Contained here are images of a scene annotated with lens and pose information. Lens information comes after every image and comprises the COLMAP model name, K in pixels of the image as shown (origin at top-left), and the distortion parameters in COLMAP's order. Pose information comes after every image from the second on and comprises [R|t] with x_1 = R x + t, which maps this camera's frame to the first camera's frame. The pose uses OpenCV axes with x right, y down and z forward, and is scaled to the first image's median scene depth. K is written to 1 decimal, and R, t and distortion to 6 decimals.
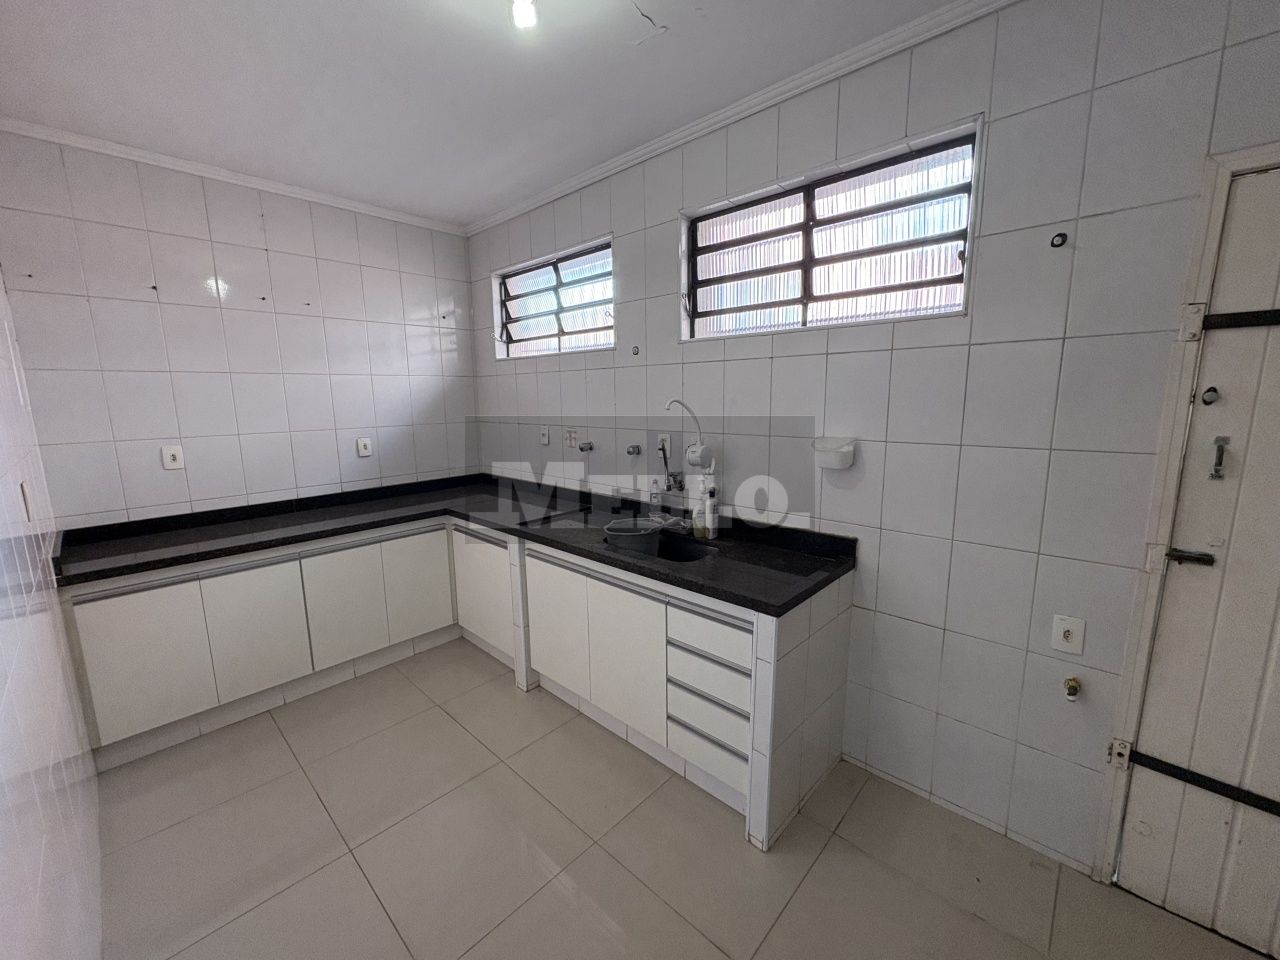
lens RADIAL K [[513.4, 0, 638.0], [0, 513.4, 479.1], [0, 0, 1]] dist [0.003463, -0.000410]
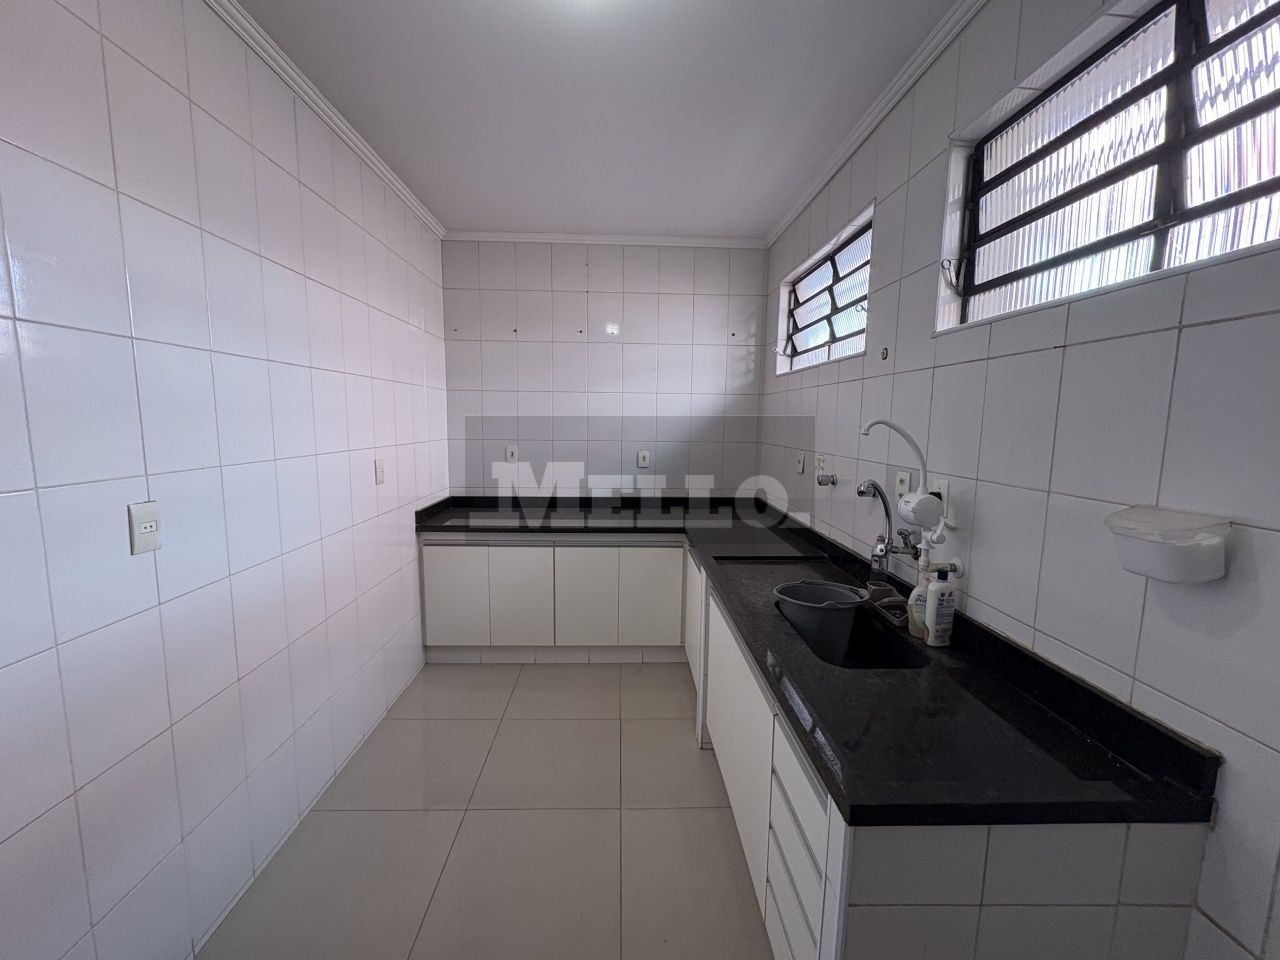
lens RADIAL K [[513.4, 0, 637.3], [0, 513.4, 479.4], [0, 0, 1]] dist [0.003463, -0.000410]
pose [[0.703945, 0.106626, -0.702205, 0.286782], [-0.138731, 0.990266, 0.011291, -0.037307], [0.696574, 0.089469, 0.711885, 0.274020]]
